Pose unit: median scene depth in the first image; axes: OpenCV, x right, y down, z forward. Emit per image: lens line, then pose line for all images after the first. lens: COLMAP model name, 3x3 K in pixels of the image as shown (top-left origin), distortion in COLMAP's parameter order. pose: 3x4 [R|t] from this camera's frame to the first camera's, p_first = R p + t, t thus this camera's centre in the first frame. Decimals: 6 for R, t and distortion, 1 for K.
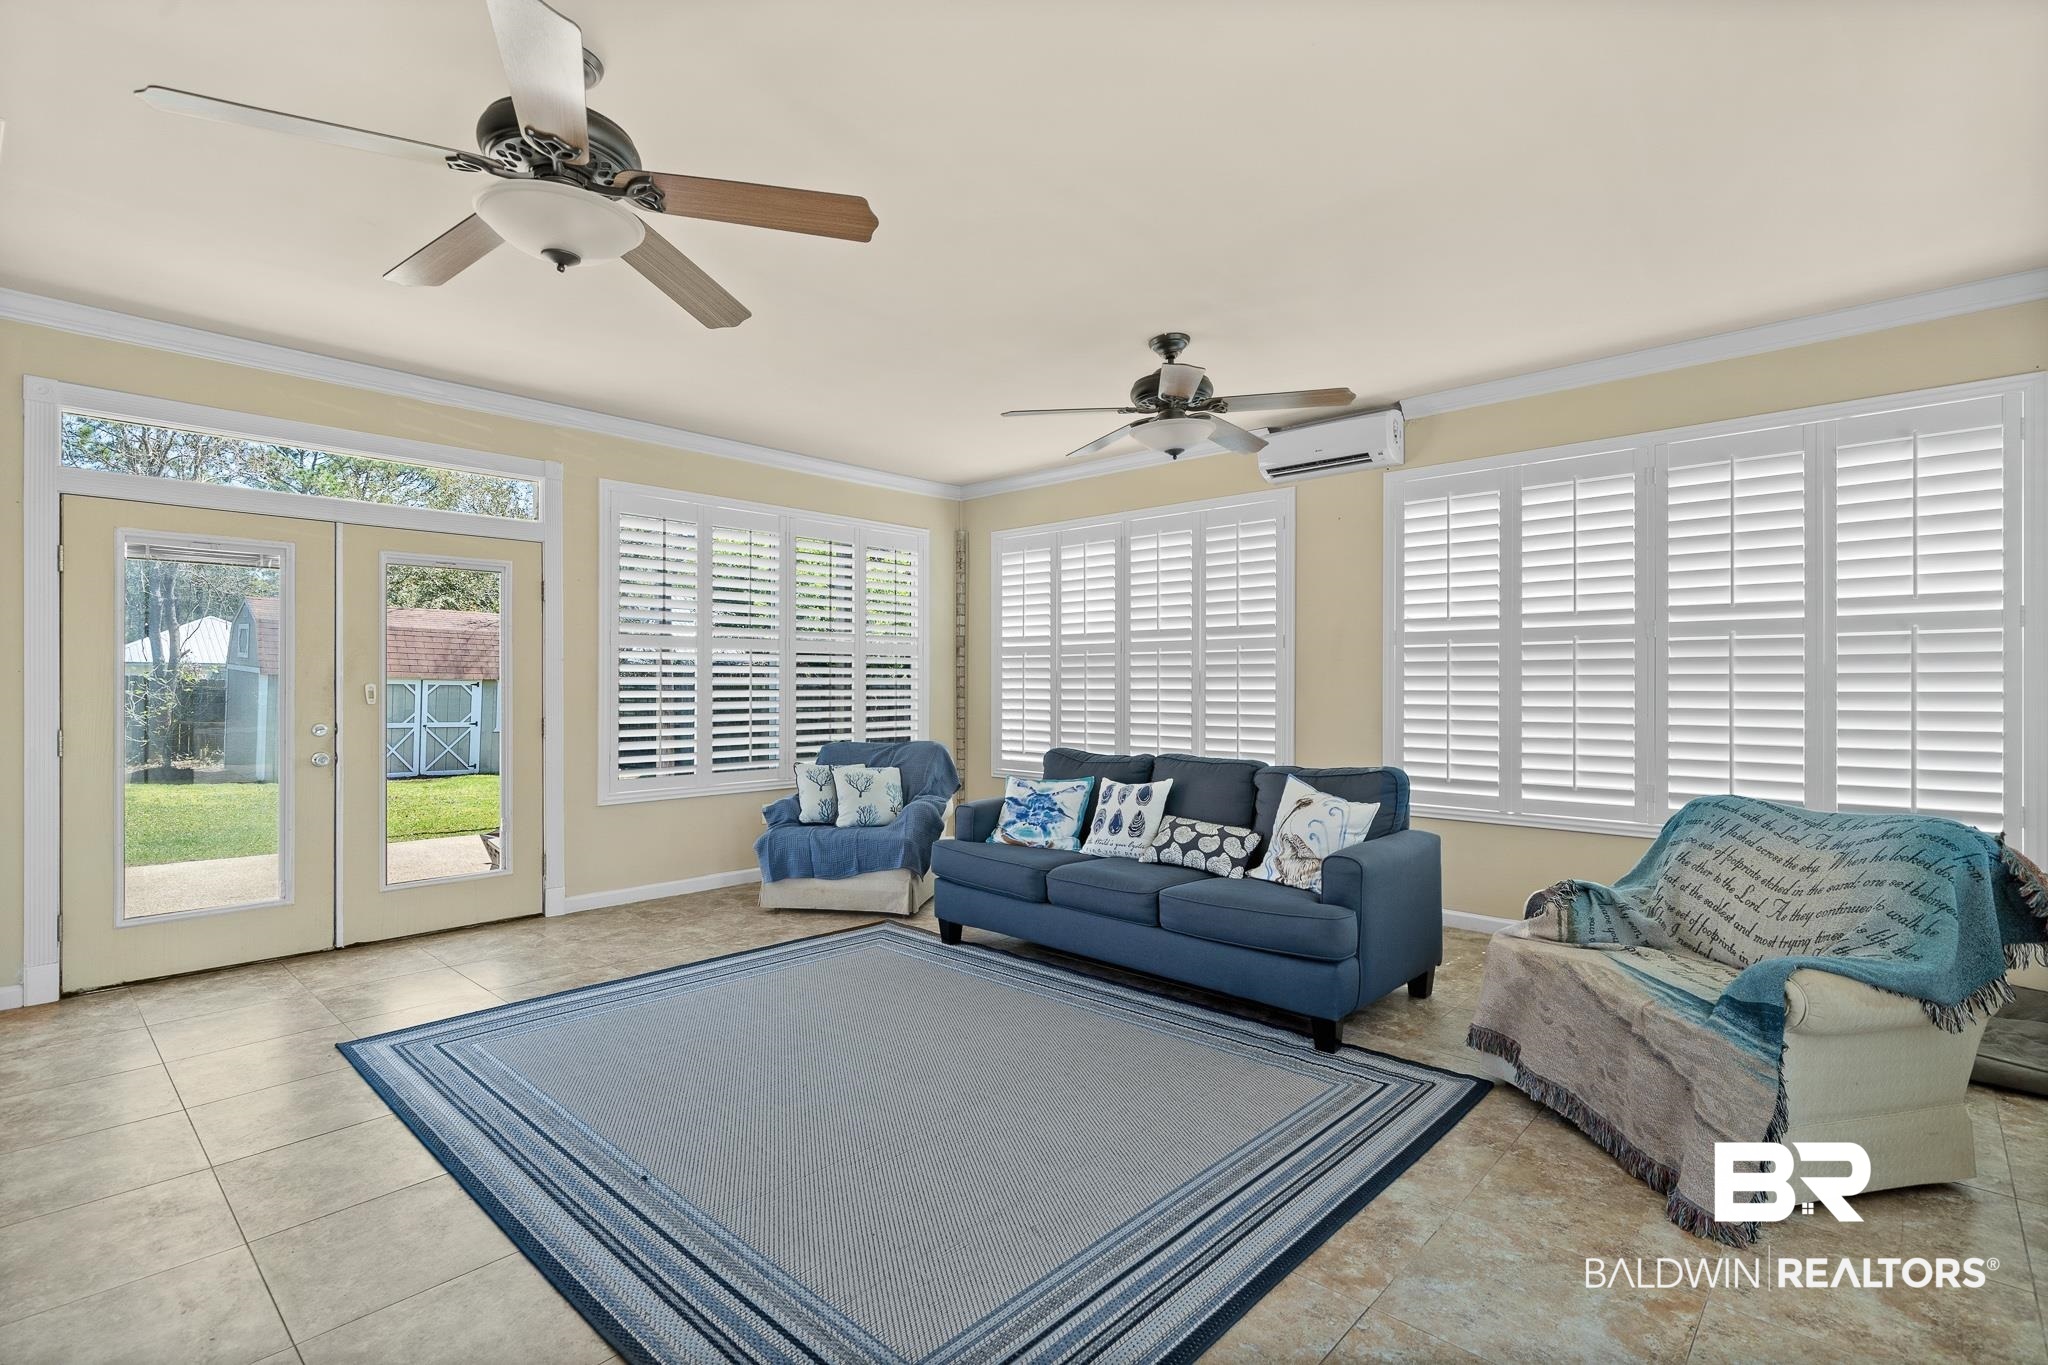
lens RADIAL K [[962.3, 0, 1038.0], [0, 962.3, 680.3], [0, 0, 1]] dist [-0.001317, 0.000094]
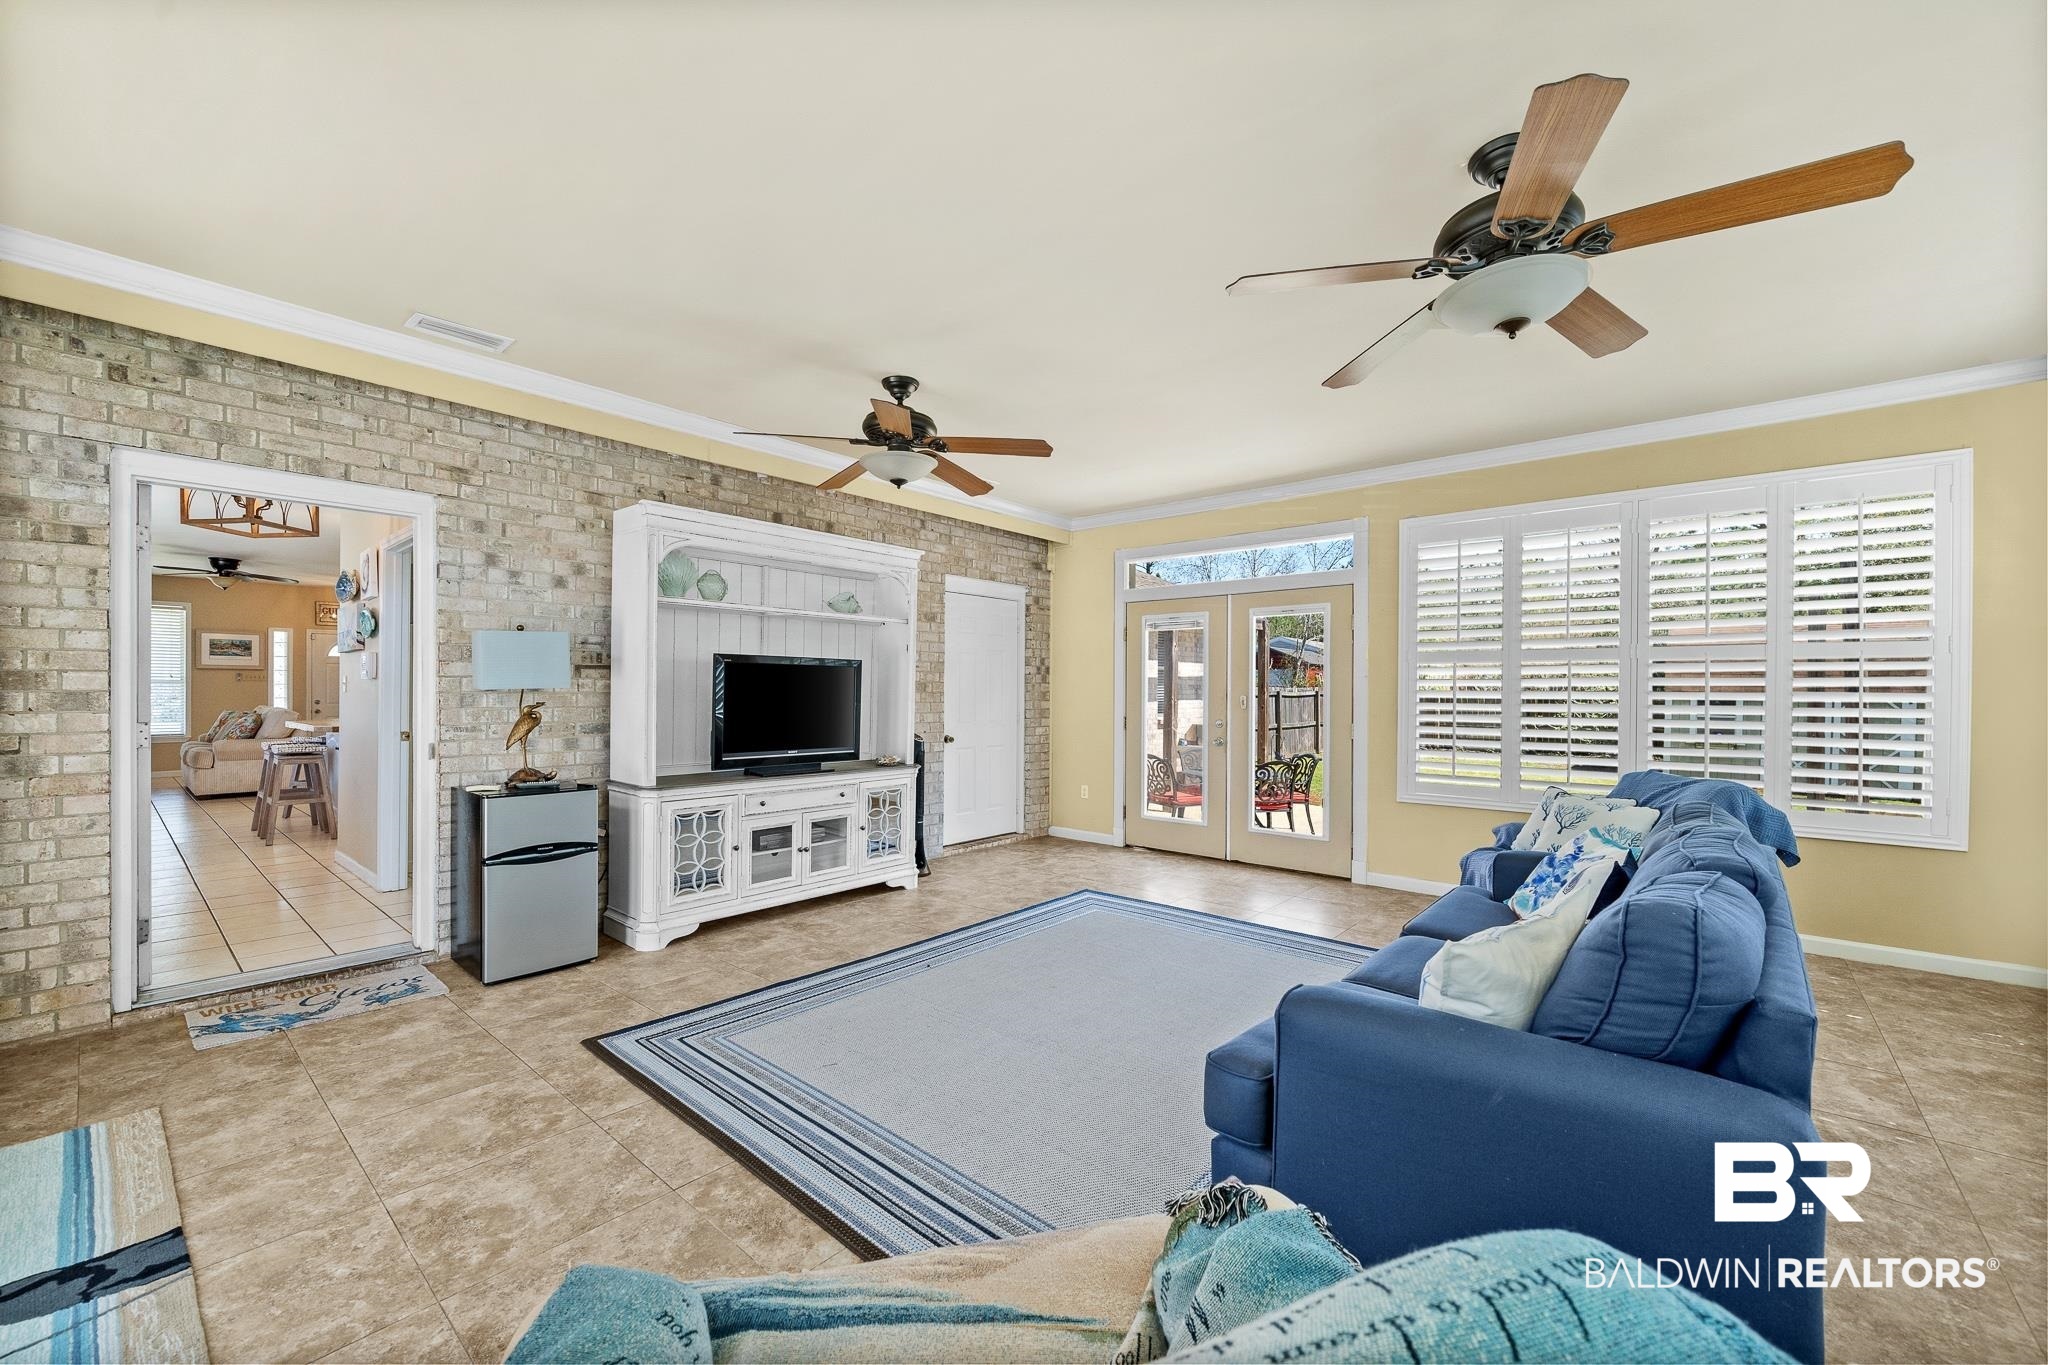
lens RADIAL K [[837.2, 0, 1039.2], [0, 837.2, 690.1], [0, 0, 1]] dist [-0.001394, -0.000082]
pose [[0.019364, -0.001760, -0.999811, 0.919114], [-0.006432, 0.999978, -0.001885, 0.001253], [0.999792, 0.006467, 0.019352, 0.925138]]
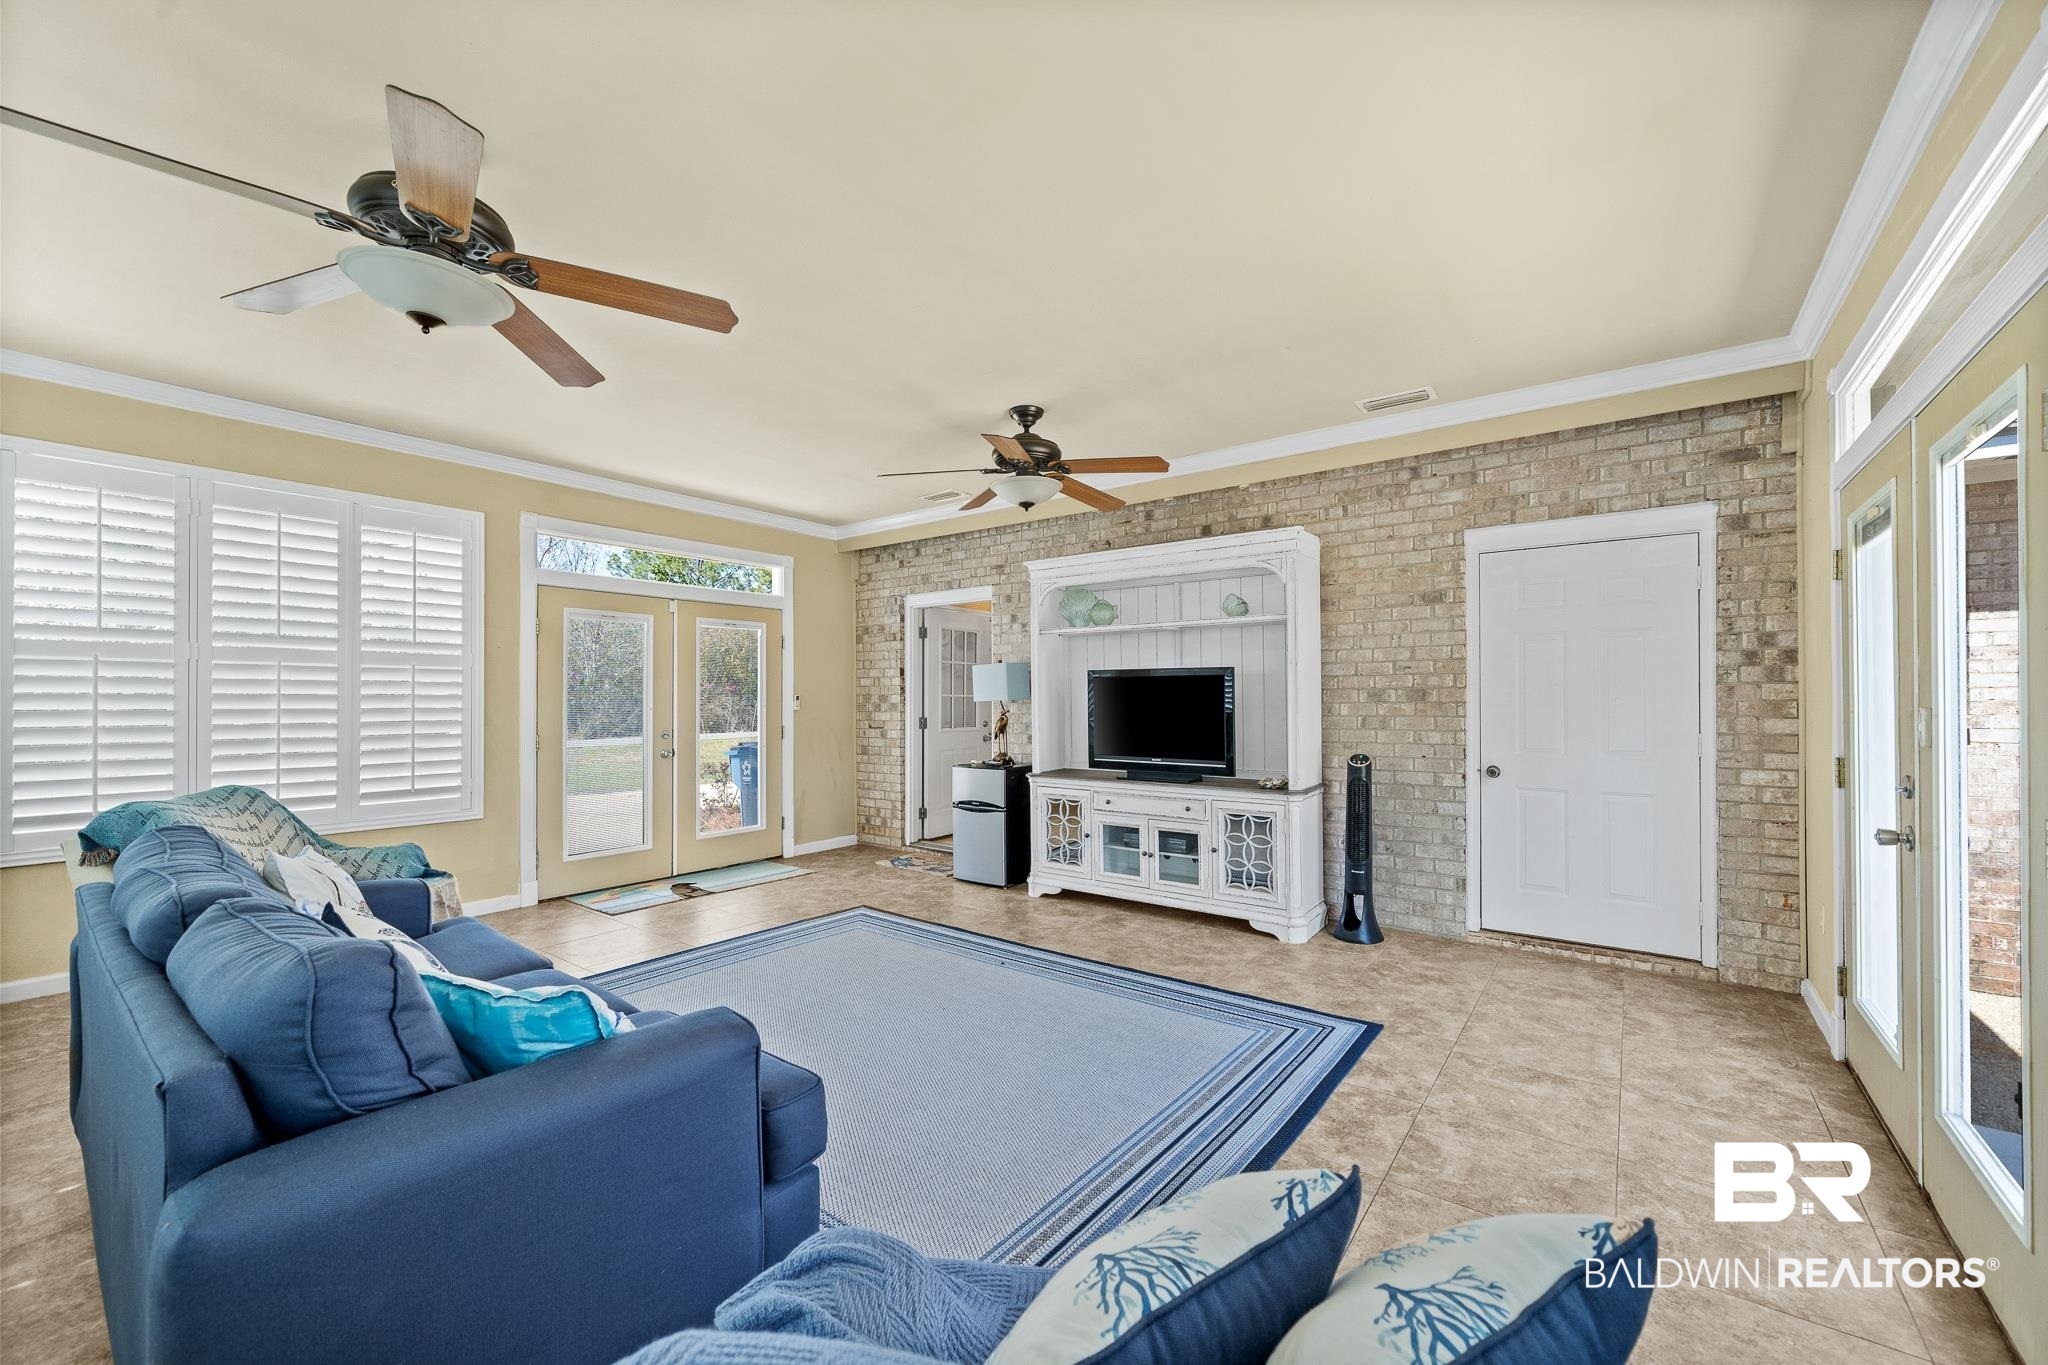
lens RADIAL K [[837.2, 0, 1018.0], [0, 837.2, 690.8], [0, 0, 1]] dist [-0.001394, -0.000082]
pose [[-0.999576, 0.001986, -0.029055, -0.296216], [0.002263, 0.999952, -0.009490, -0.002938], [0.029035, -0.009552, -0.999533, 2.079741]]
